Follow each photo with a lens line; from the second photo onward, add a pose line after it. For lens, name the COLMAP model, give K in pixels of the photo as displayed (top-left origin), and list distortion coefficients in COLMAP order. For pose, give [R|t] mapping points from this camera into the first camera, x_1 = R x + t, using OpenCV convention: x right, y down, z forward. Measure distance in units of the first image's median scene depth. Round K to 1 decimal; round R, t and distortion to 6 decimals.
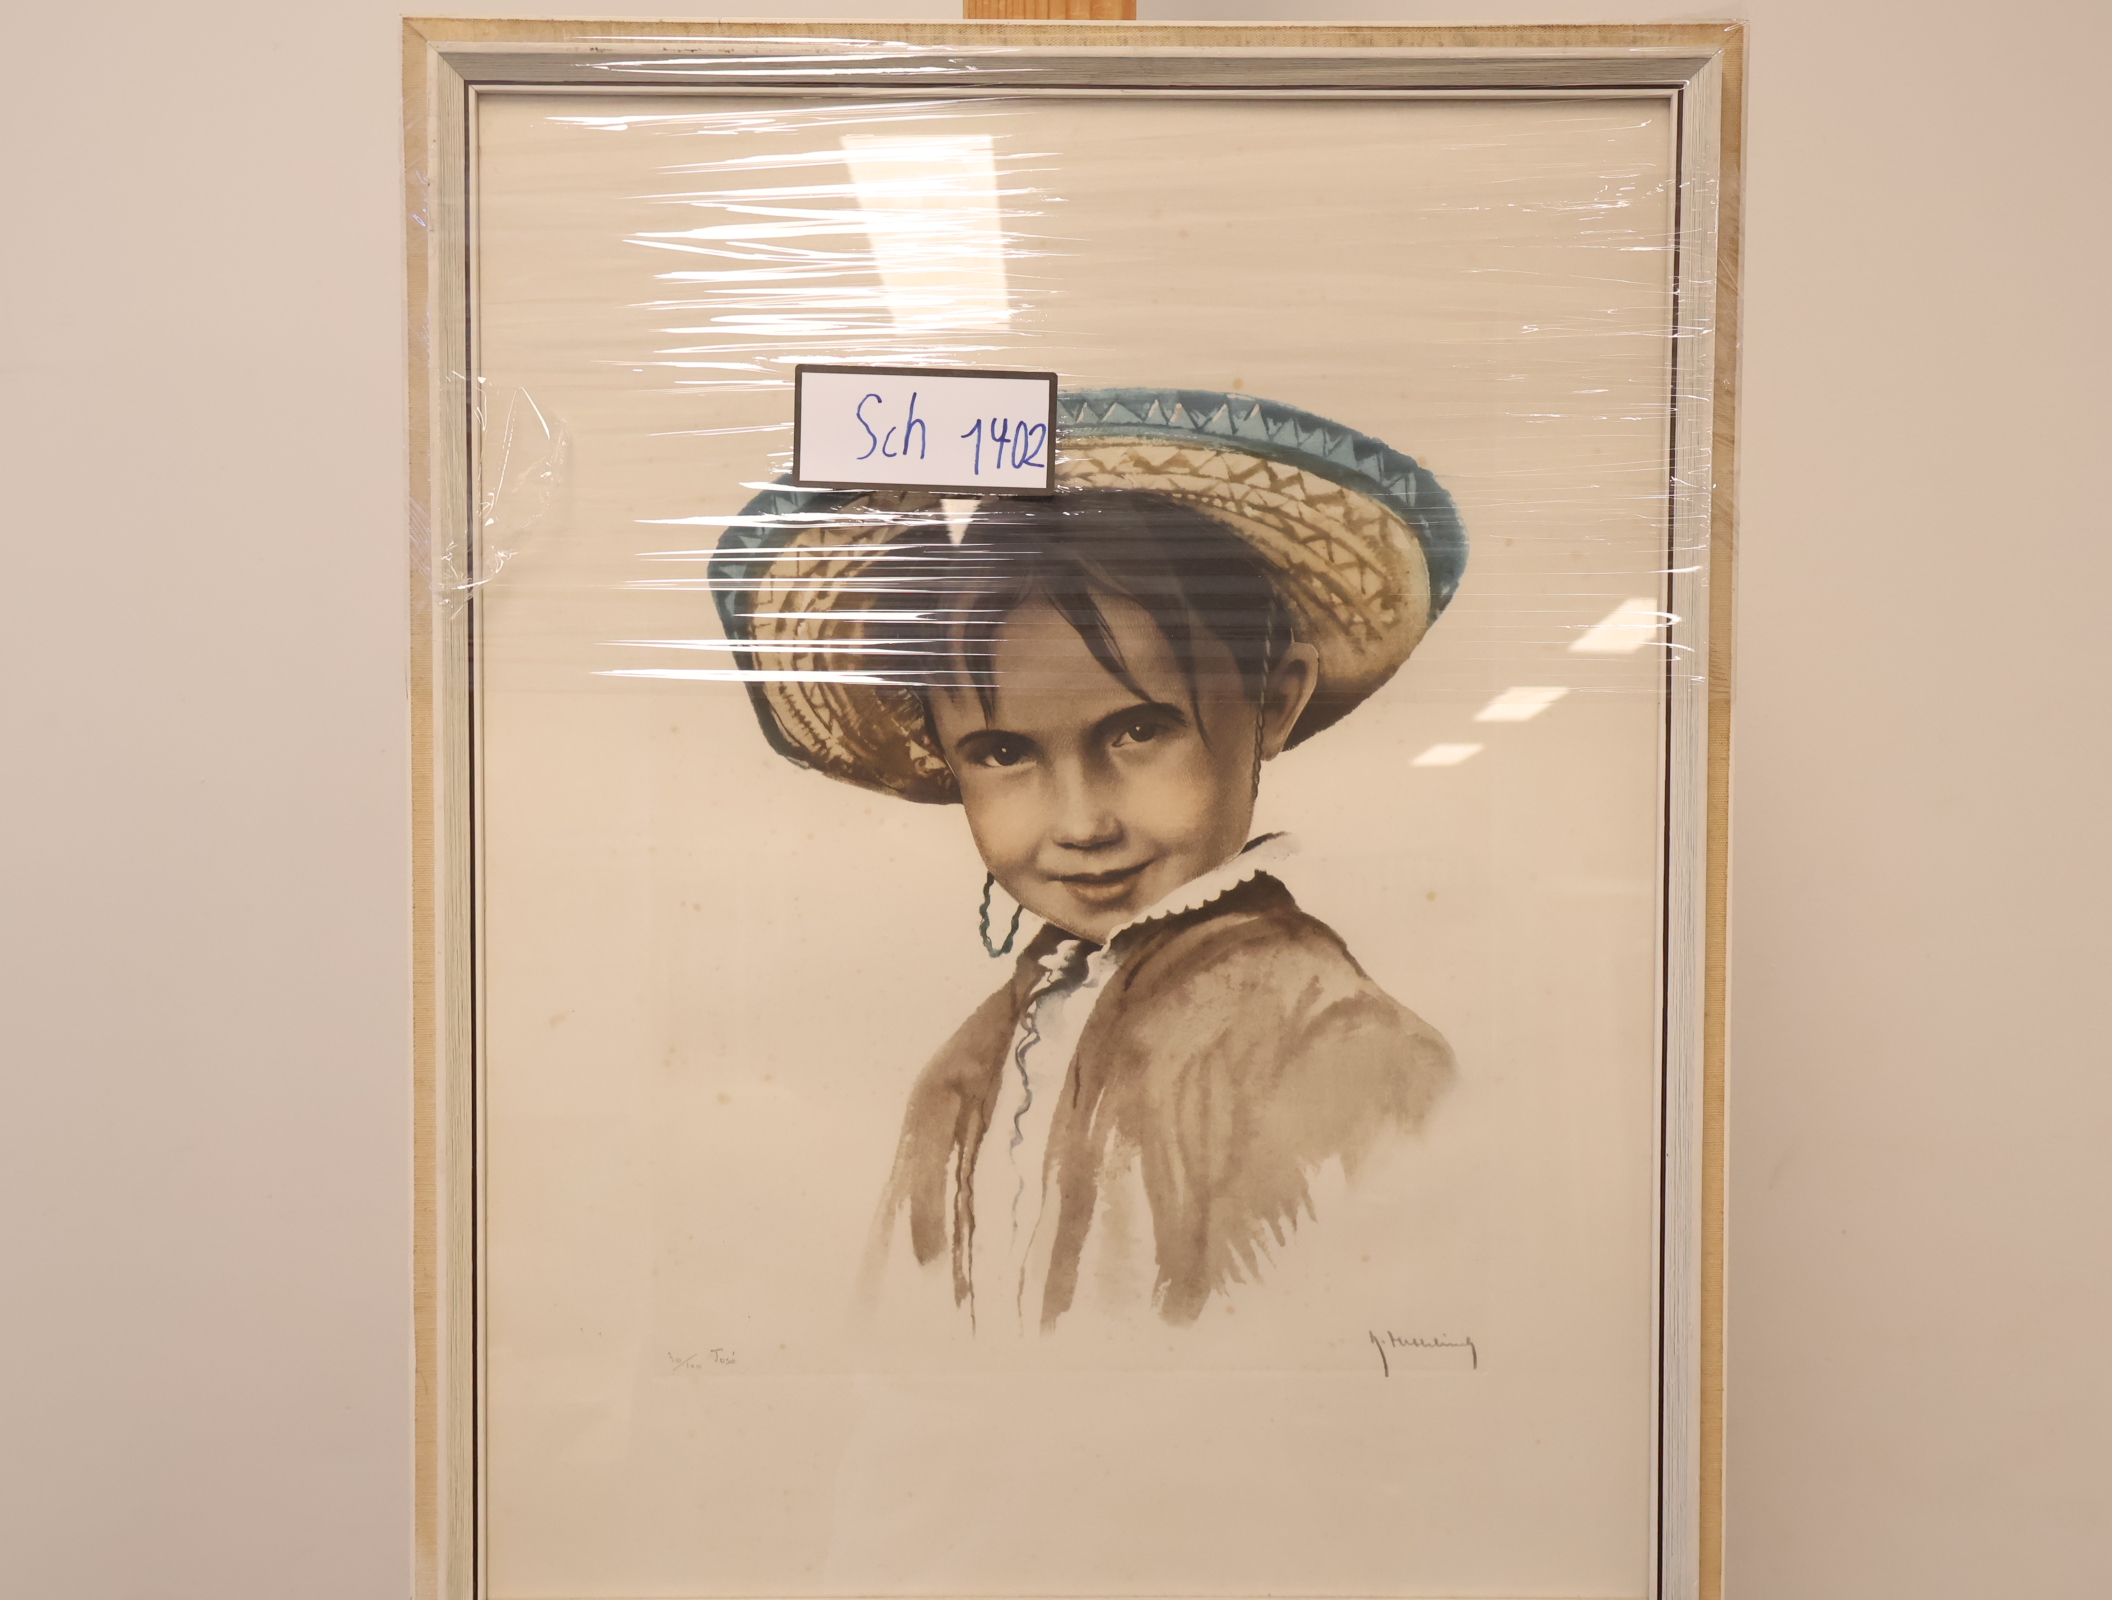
lens RADIAL K [[2379.5, 0, 1044.2], [0, 2379.5, 808.9], [0, 0, 1]] dist [0.023859, 0.000000]
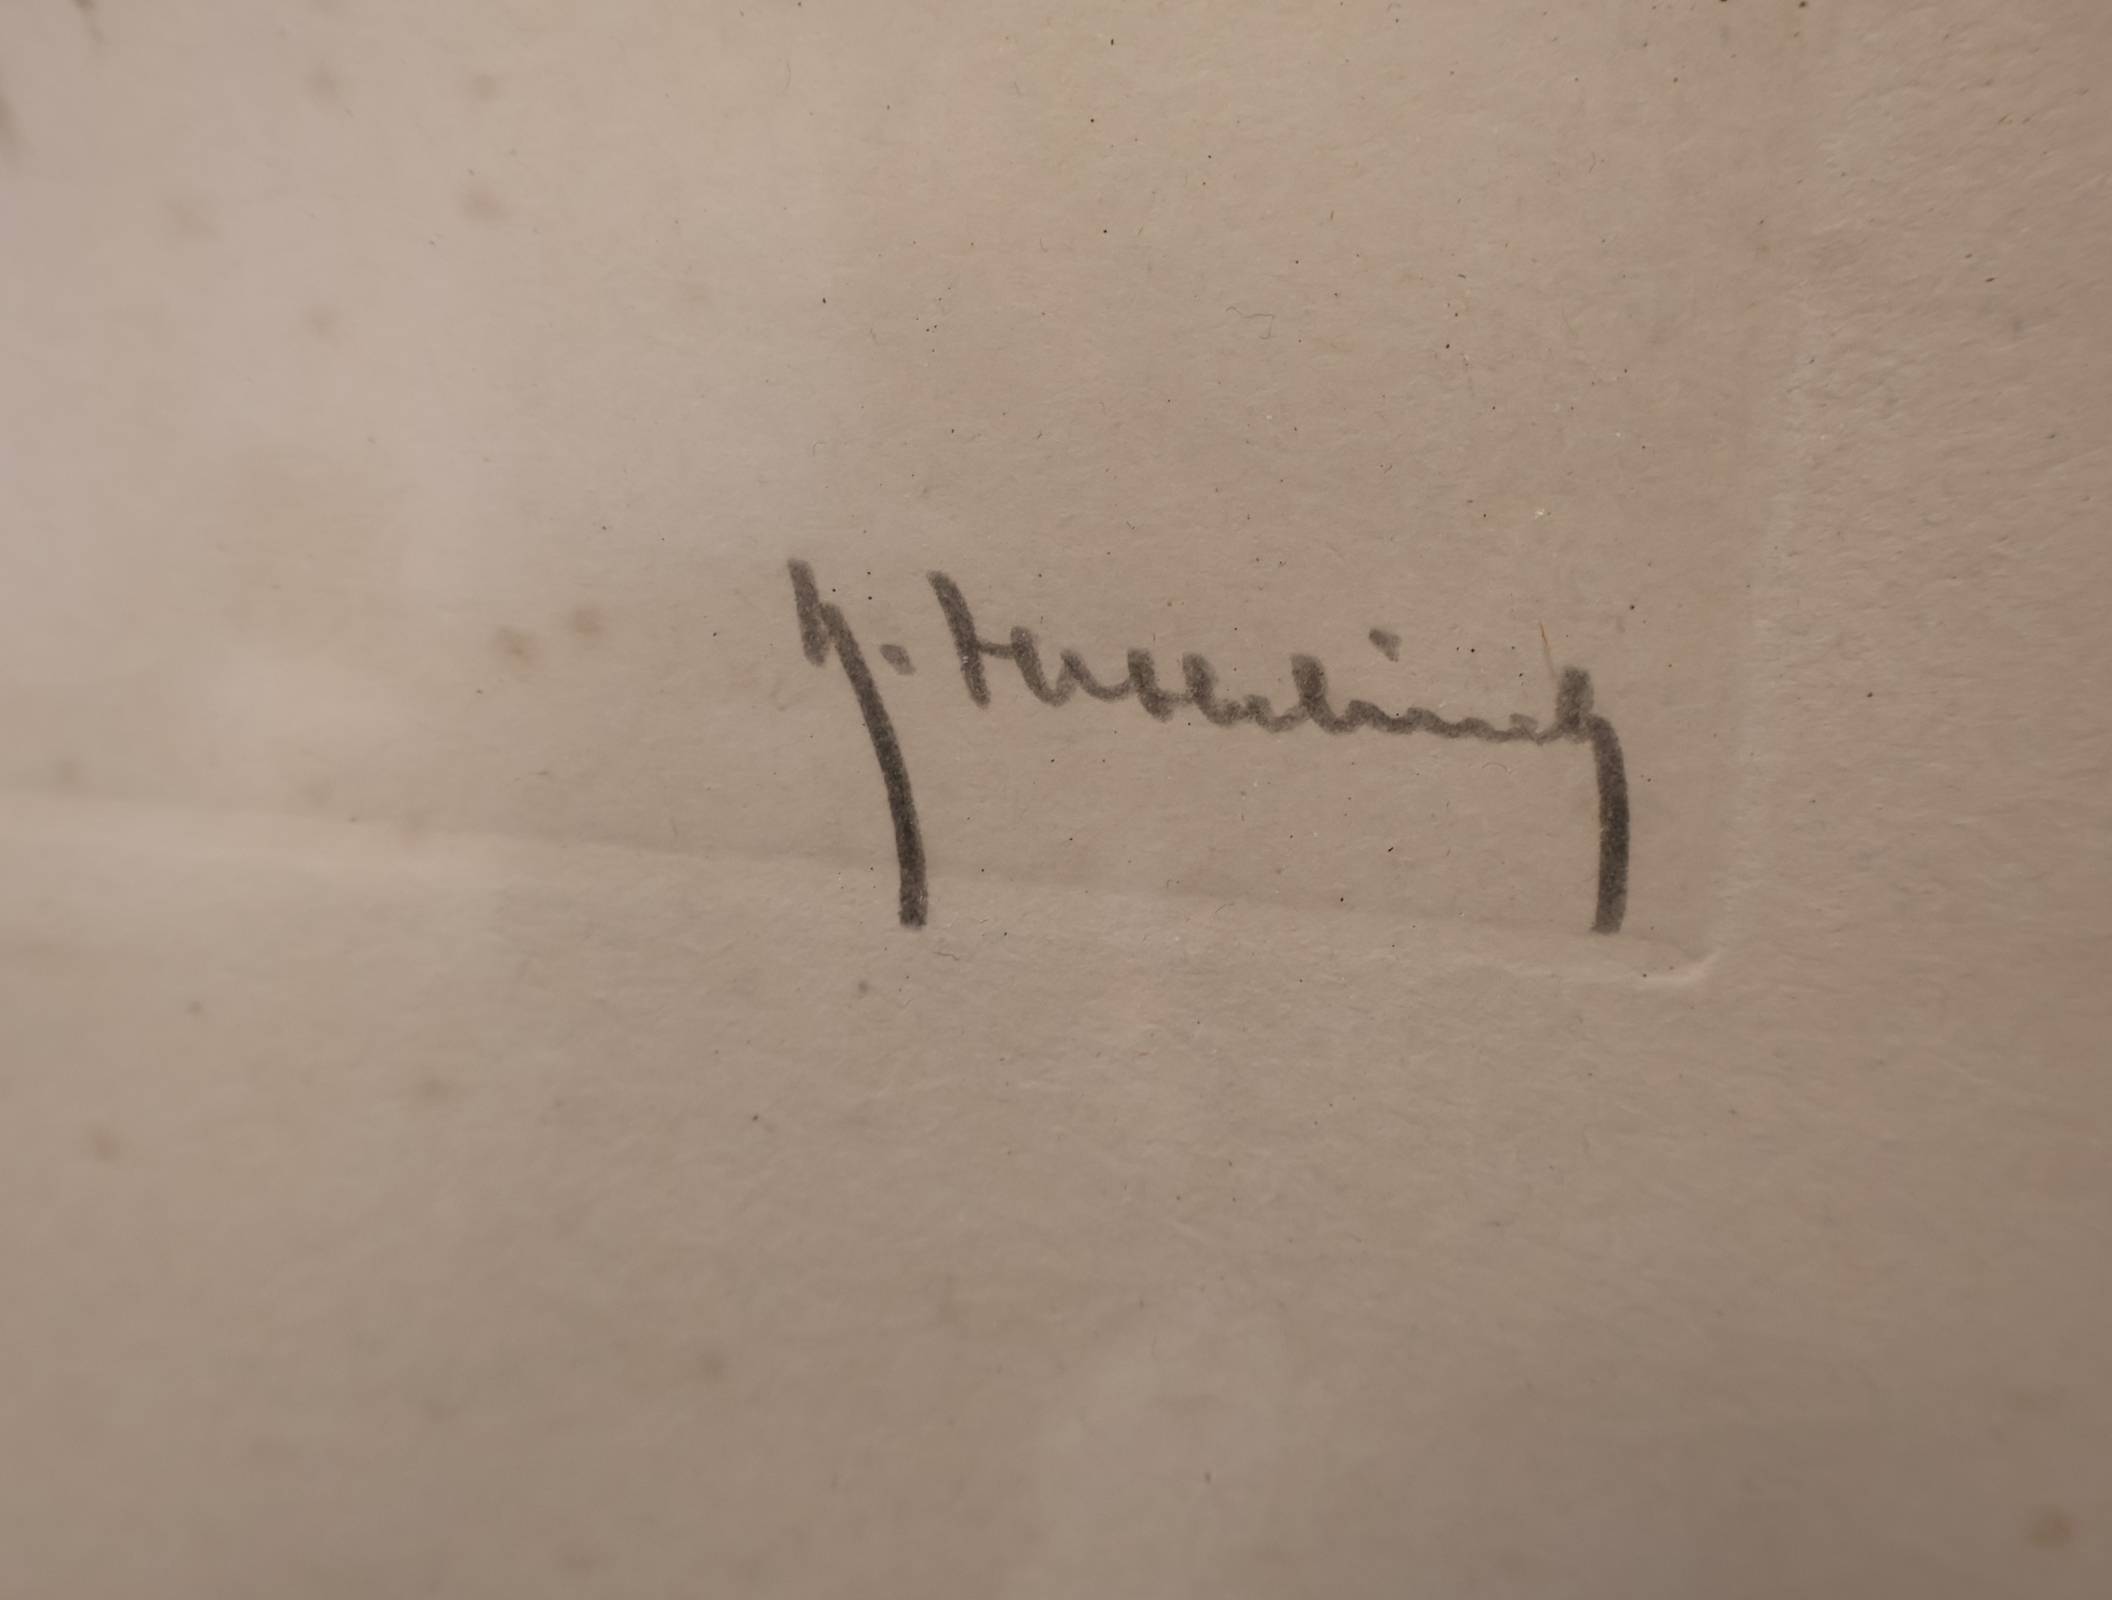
lens RADIAL K [[2379.5, 0, 1055.9], [0, 2379.5, 801.5], [0, 0, 1]] dist [0.023859, 0.000000]
pose [[0.986773, 0.087128, -0.136705, 0.170007], [-0.060648, 0.980464, 0.187114, 0.208462], [0.150338, -0.176348, 0.972780, 0.882749]]
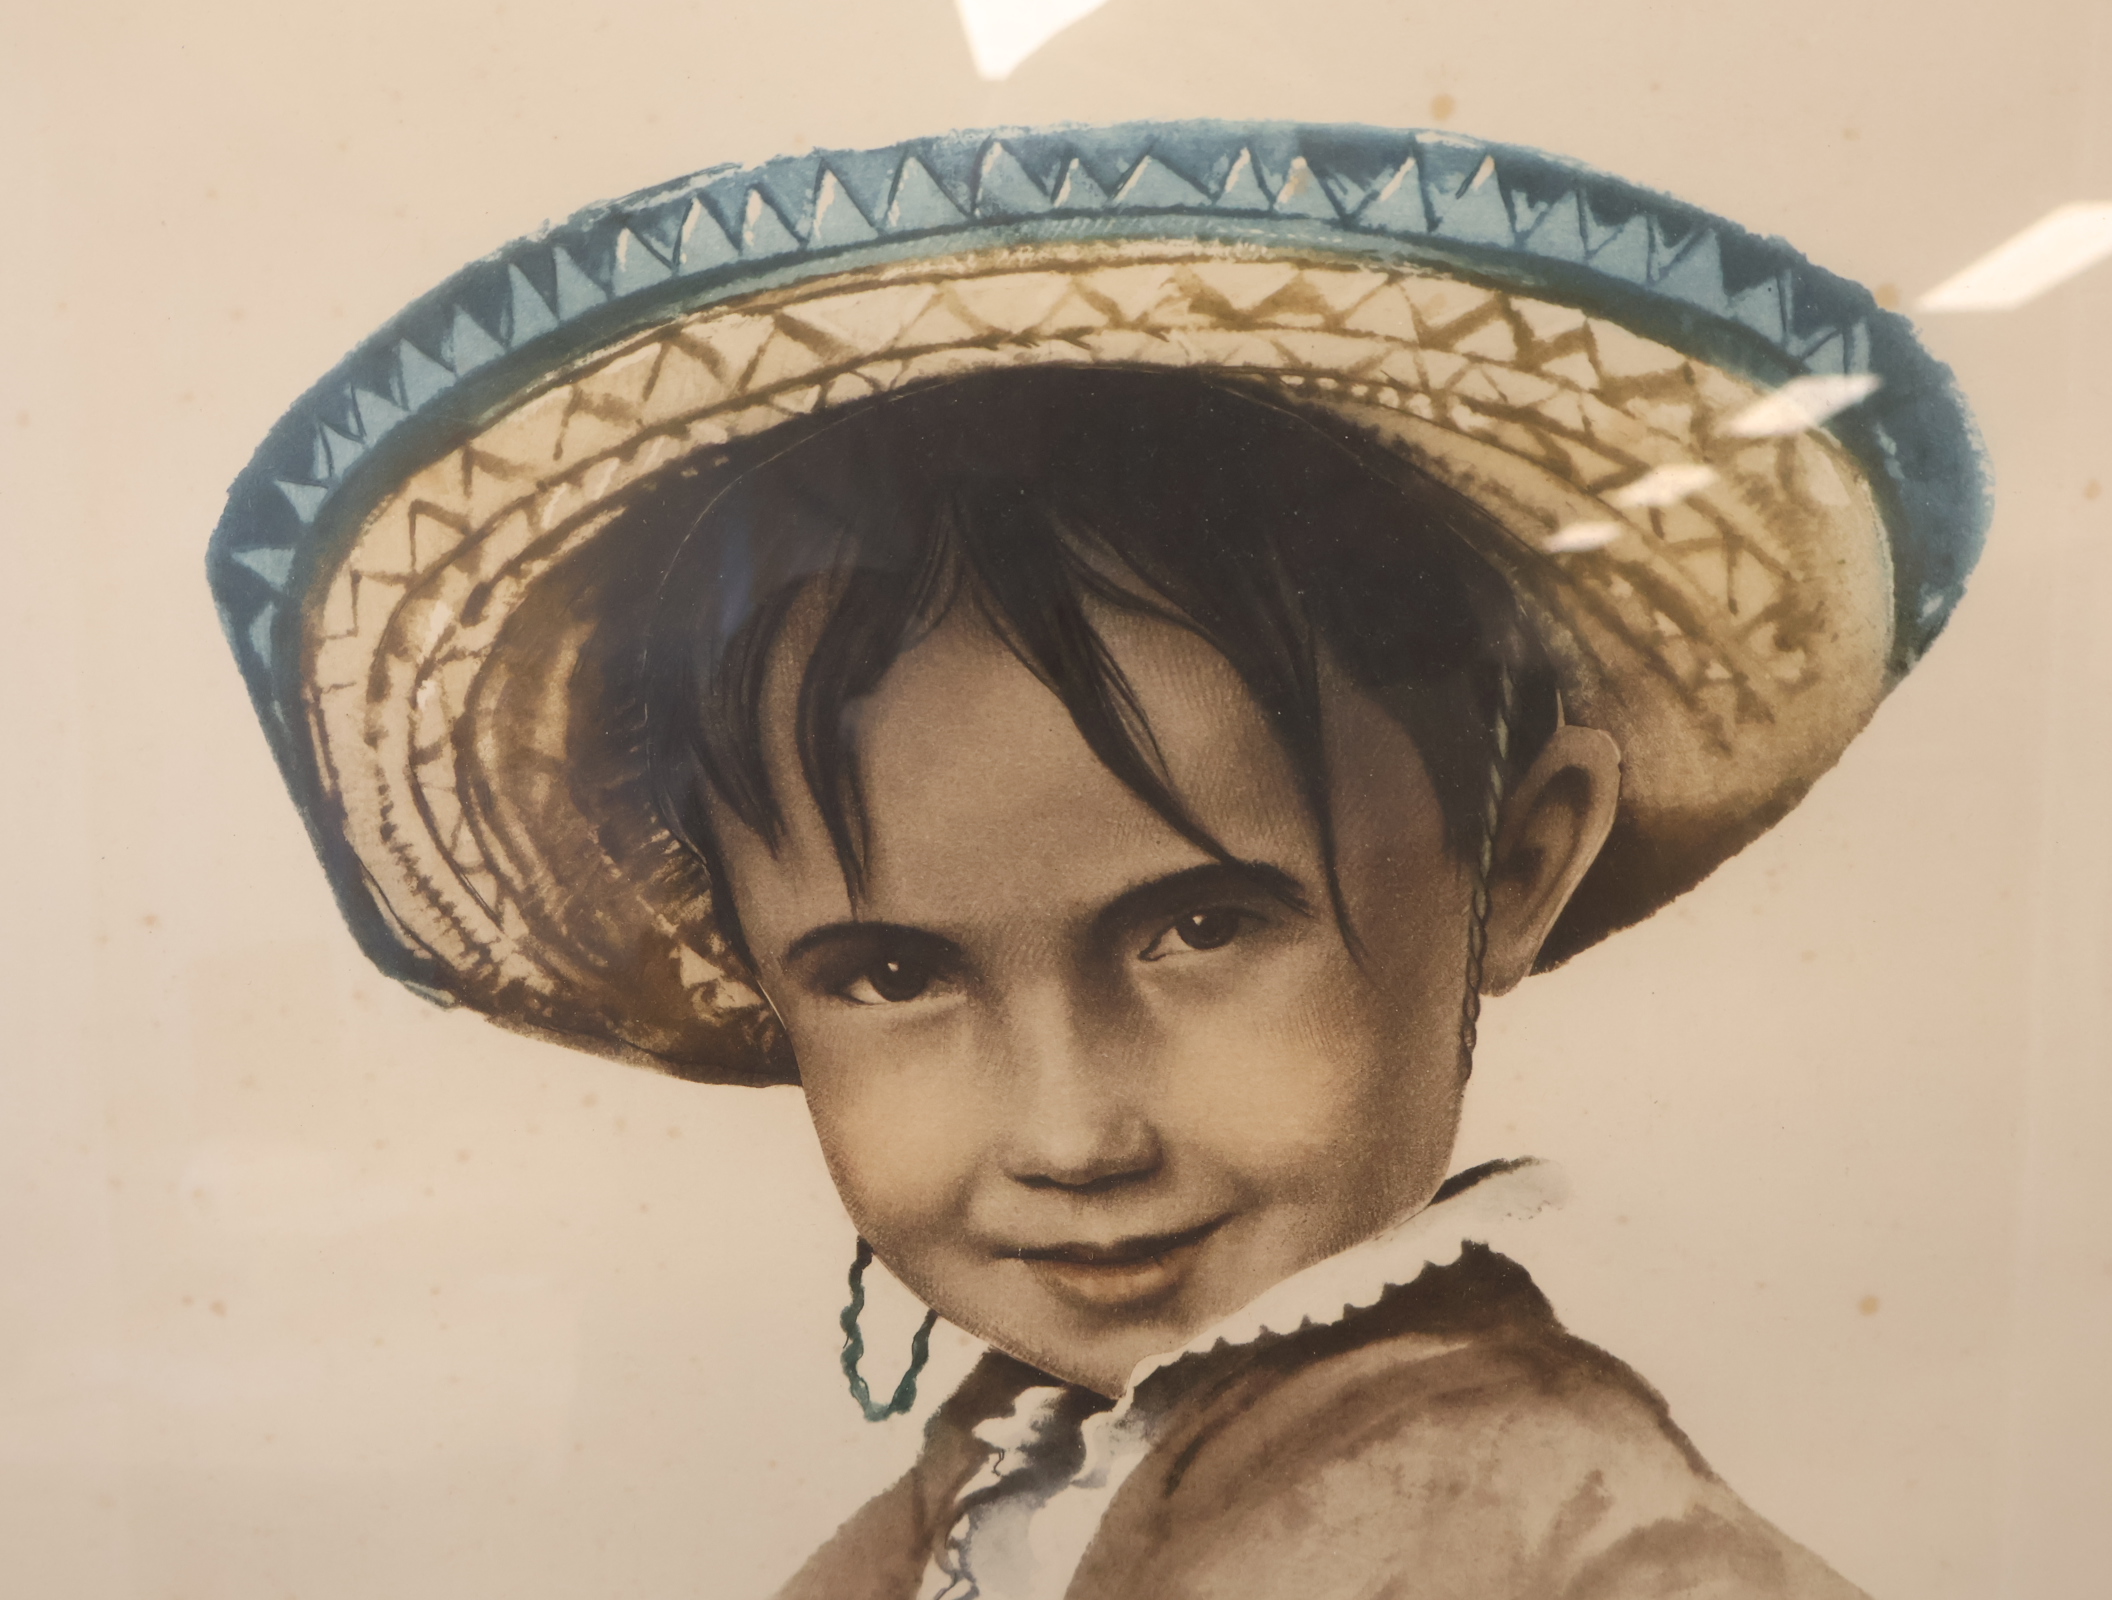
lens RADIAL K [[2379.5, 0, 1046.6], [0, 2379.5, 812.8], [0, 0, 1]] dist [0.023859, 0.000000]
pose [[0.998572, 0.004458, -0.053237, 0.034848], [0.001079, 0.994625, 0.103540, -0.098593], [0.053413, -0.103449, 0.993200, 0.566325]]
